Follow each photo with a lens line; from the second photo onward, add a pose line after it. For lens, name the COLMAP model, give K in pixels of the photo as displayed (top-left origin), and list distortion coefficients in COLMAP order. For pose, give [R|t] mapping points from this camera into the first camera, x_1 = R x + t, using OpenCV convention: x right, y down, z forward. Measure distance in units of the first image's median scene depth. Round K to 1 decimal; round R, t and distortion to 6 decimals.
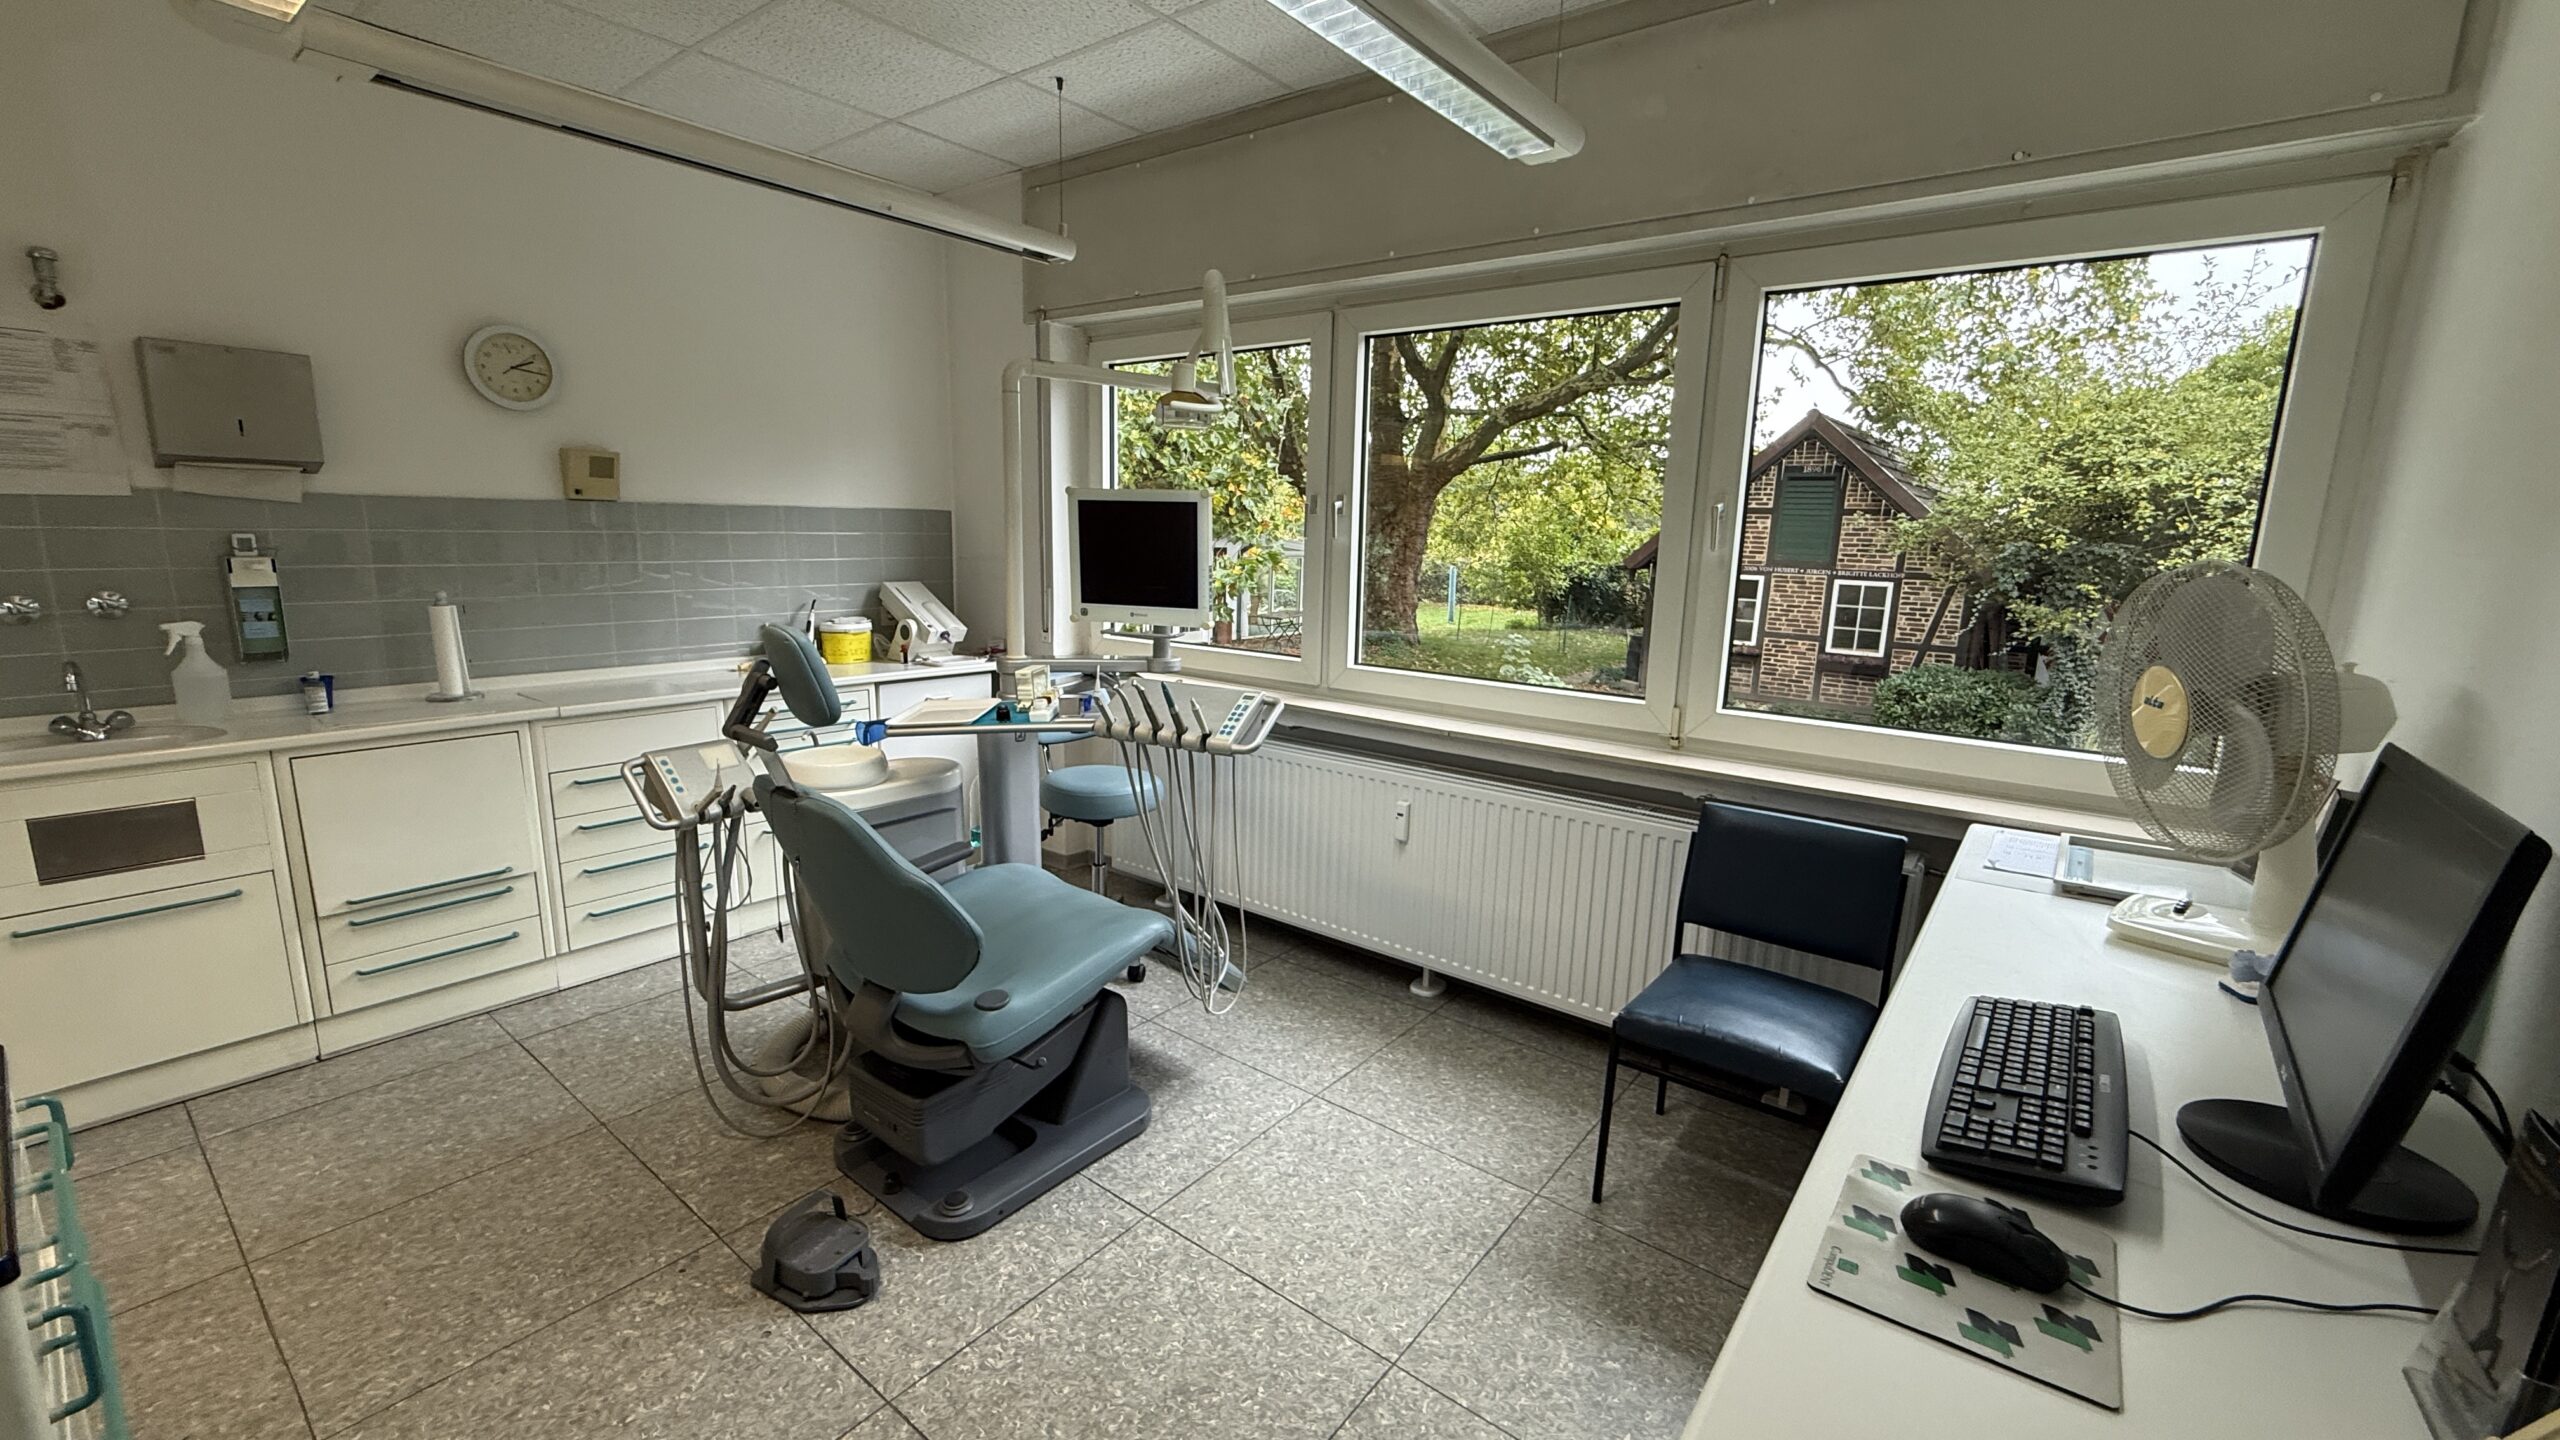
lens RADIAL K [[1031.1, 0, 1280.0], [0, 1031.1, 720.0], [0, 0, 1]] dist [0.001459, 0.000092]
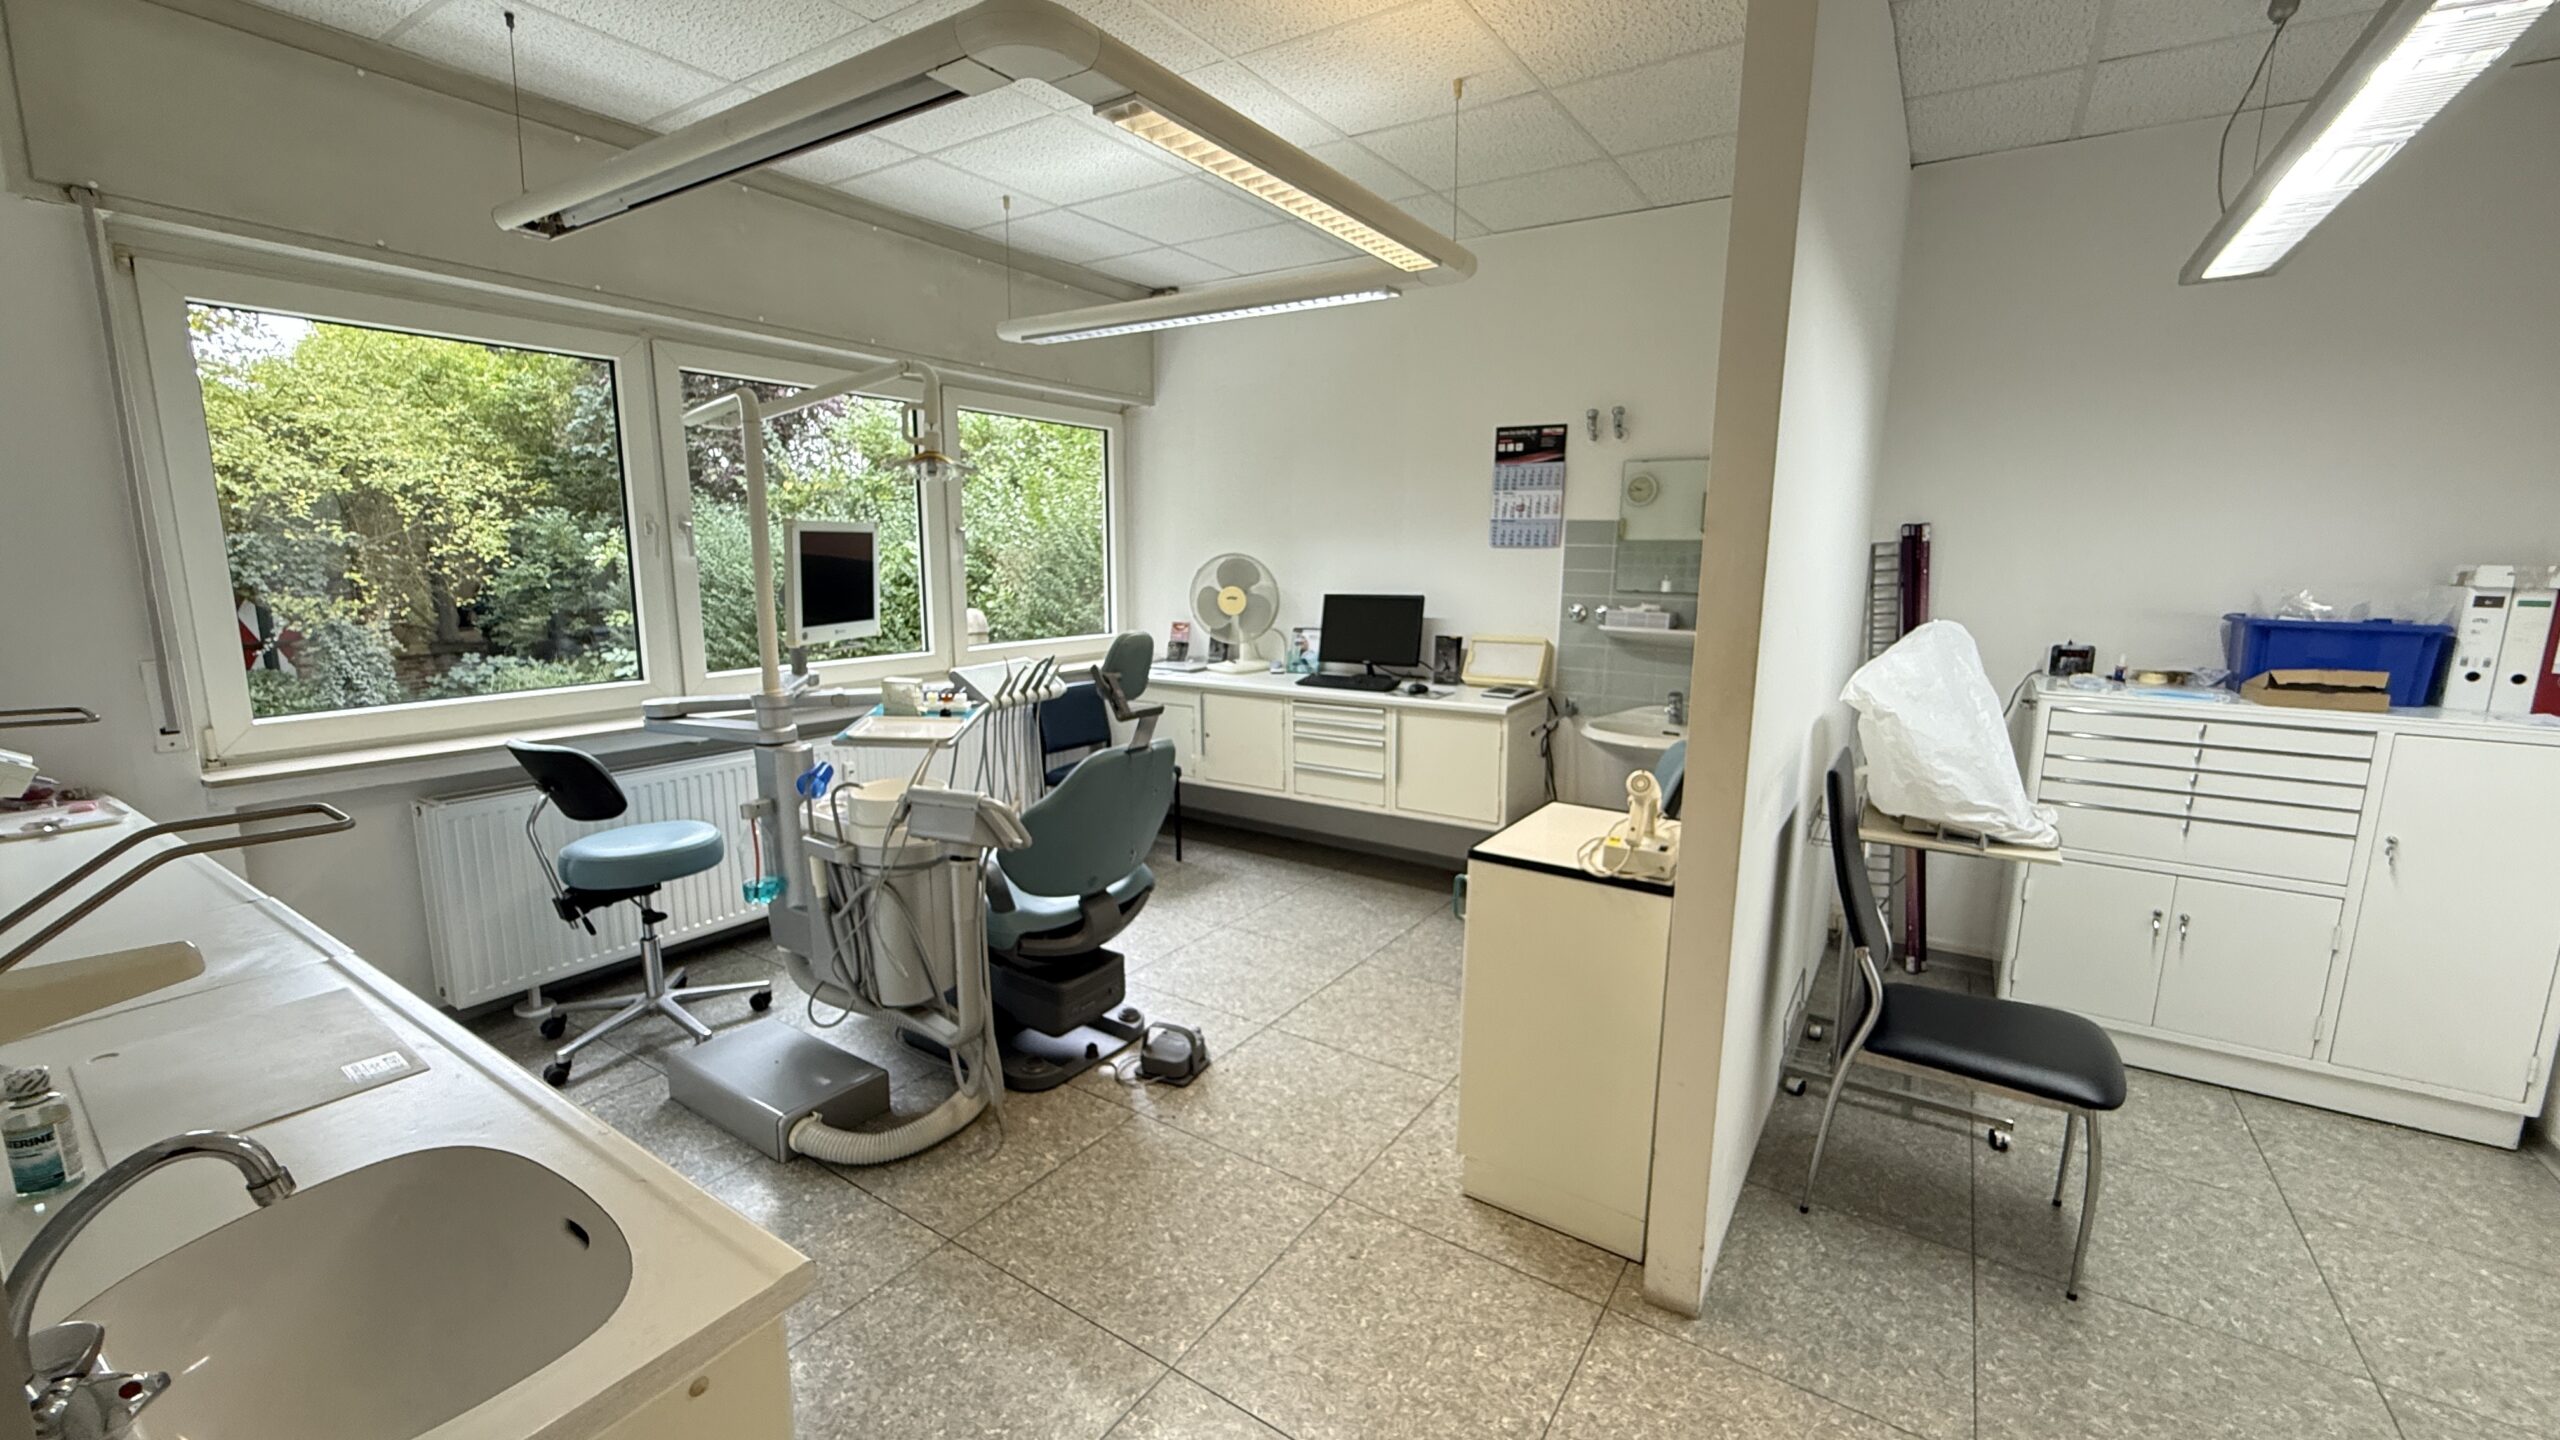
lens RADIAL K [[1031.1, 0, 1280.0], [0, 1031.1, 720.0], [0, 0, 1]] dist [0.001459, 0.000092]
pose [[-0.087747, -0.192569, 0.977352, -1.178750], [0.171290, 0.963606, 0.205239, -0.141745], [-0.981305, 0.185420, -0.051568, 0.546736]]
